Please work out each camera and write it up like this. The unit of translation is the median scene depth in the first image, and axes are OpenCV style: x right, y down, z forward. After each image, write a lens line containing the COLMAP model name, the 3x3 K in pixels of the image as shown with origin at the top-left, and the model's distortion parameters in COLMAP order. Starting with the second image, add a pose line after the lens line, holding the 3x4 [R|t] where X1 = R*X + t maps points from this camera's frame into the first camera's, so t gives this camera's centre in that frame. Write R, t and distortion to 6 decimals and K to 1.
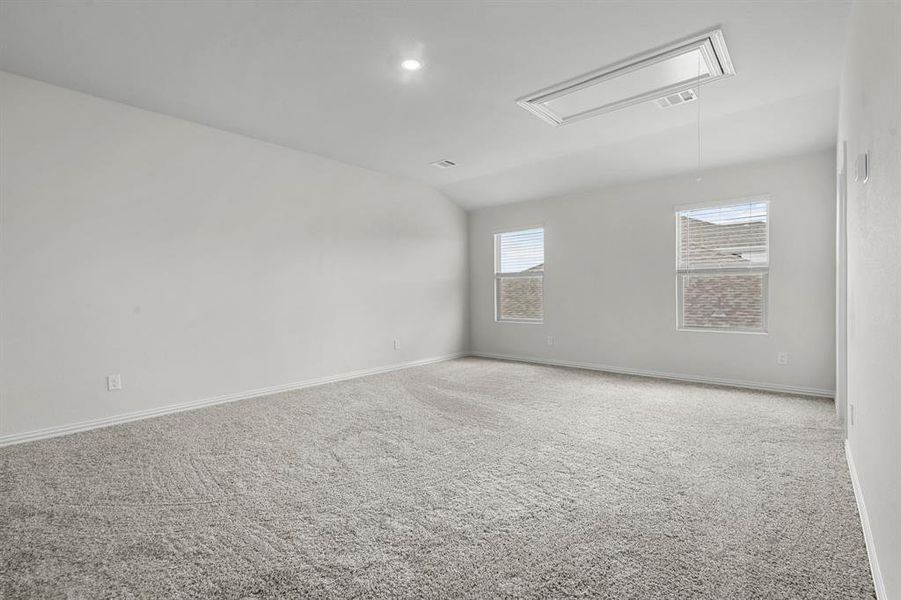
lens RADIAL K [[411.3, 0, 445.5], [0, 411.3, 300.8], [0, 0, 1]] dist [-0.000128, -0.000010]
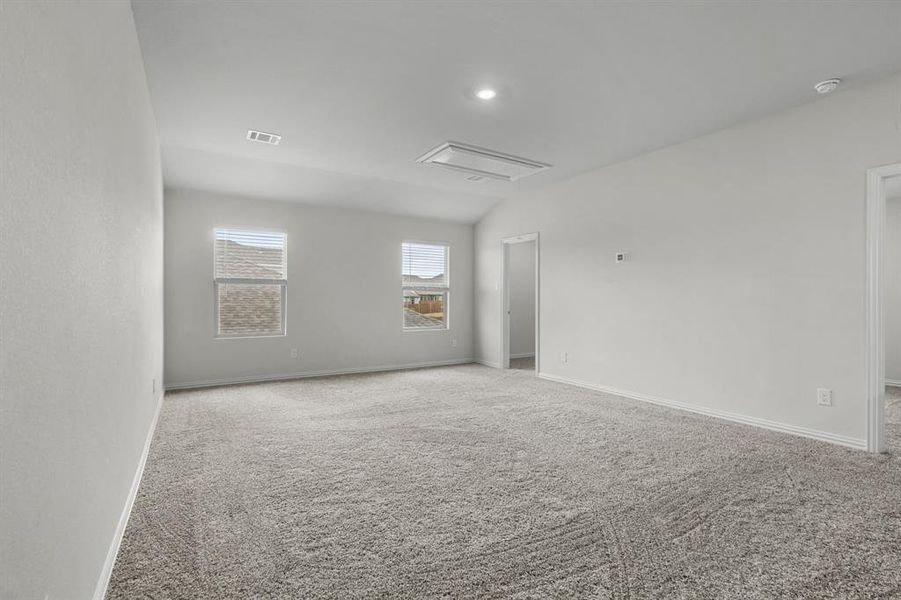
lens RADIAL K [[411.3, 0, 445.5], [0, 411.3, 300.8], [0, 0, 1]] dist [-0.000128, -0.000010]
pose [[0.298115, 0.004666, 0.954519, -0.629749], [0.009275, 0.999927, -0.007784, -0.016615], [-0.954485, 0.011174, 0.298049, 0.442127]]
